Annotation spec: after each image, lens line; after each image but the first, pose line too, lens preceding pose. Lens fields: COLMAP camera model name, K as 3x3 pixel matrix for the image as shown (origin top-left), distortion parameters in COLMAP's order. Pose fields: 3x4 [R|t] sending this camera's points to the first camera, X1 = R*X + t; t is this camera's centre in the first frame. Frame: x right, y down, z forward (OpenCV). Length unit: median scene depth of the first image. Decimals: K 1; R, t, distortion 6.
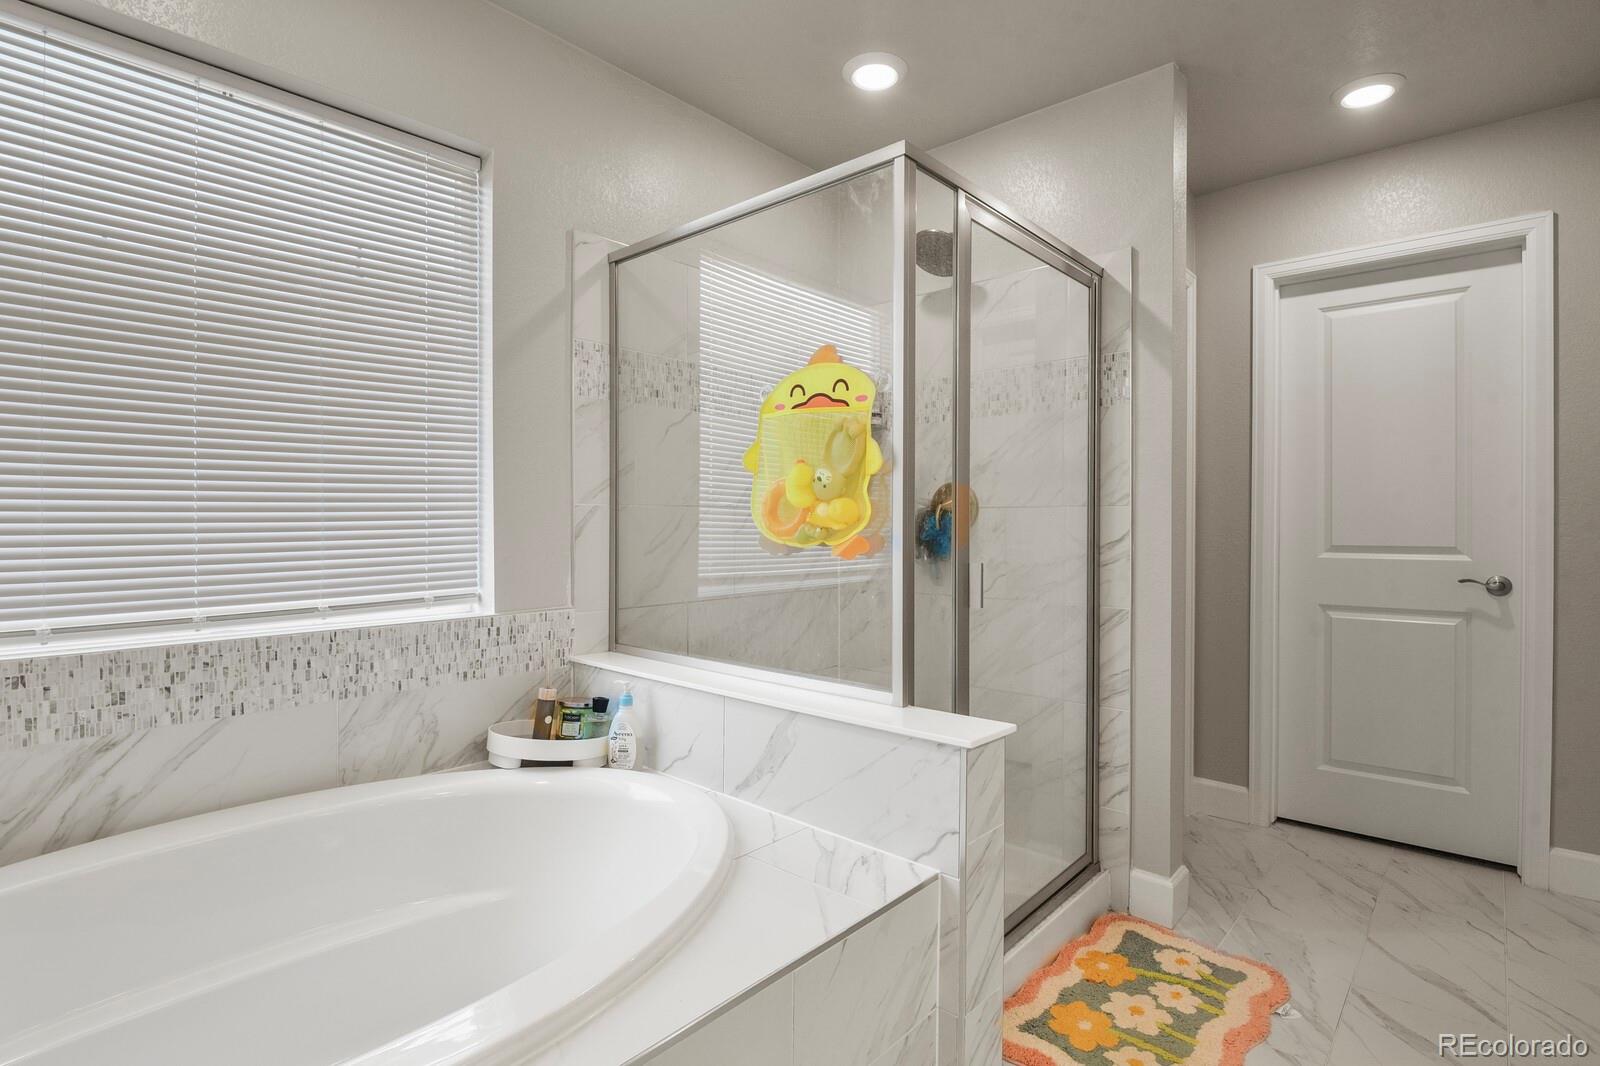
lens RADIAL K [[796.4, 0, 808.3], [0, 796.4, 528.4], [0, 0, 1]] dist [-0.004854, -0.002050]
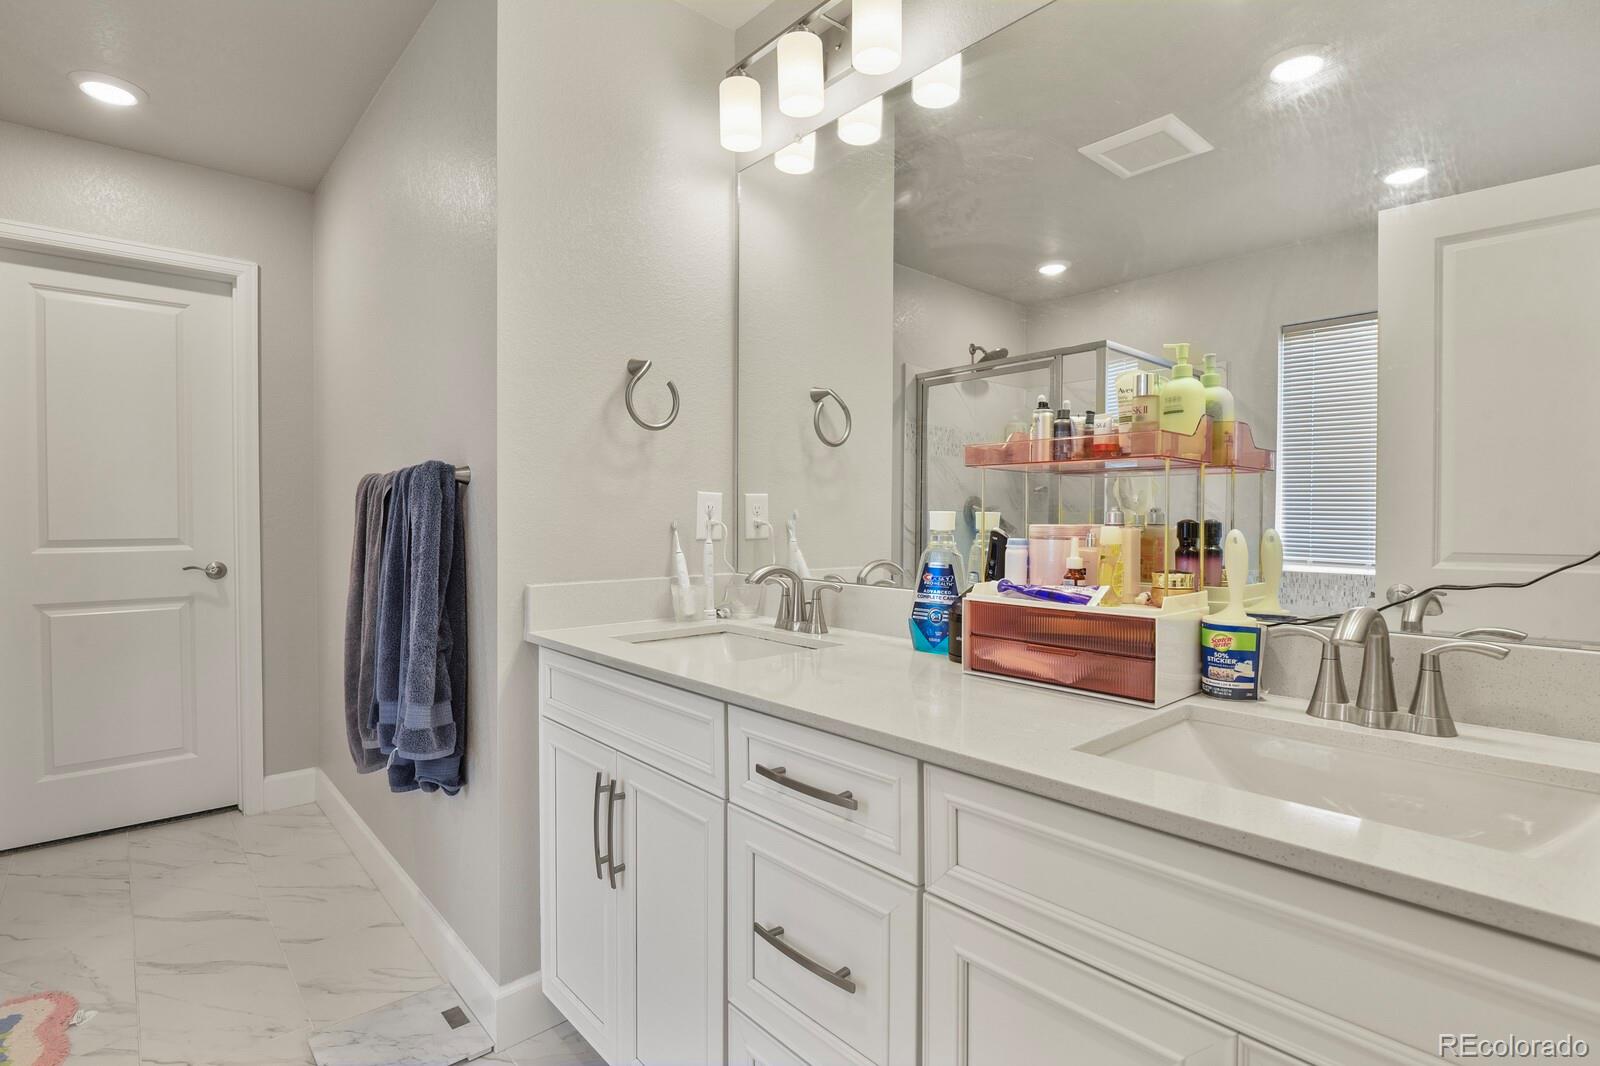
lens RADIAL K [[796.4, 0, 808.3], [0, 796.4, 528.4], [0, 0, 1]] dist [-0.004854, -0.002050]
pose [[0.127322, -0.013717, 0.991767, -0.179190], [0.009832, 0.999873, 0.012566, 0.005182], [-0.991813, 0.008151, 0.127440, -0.009121]]
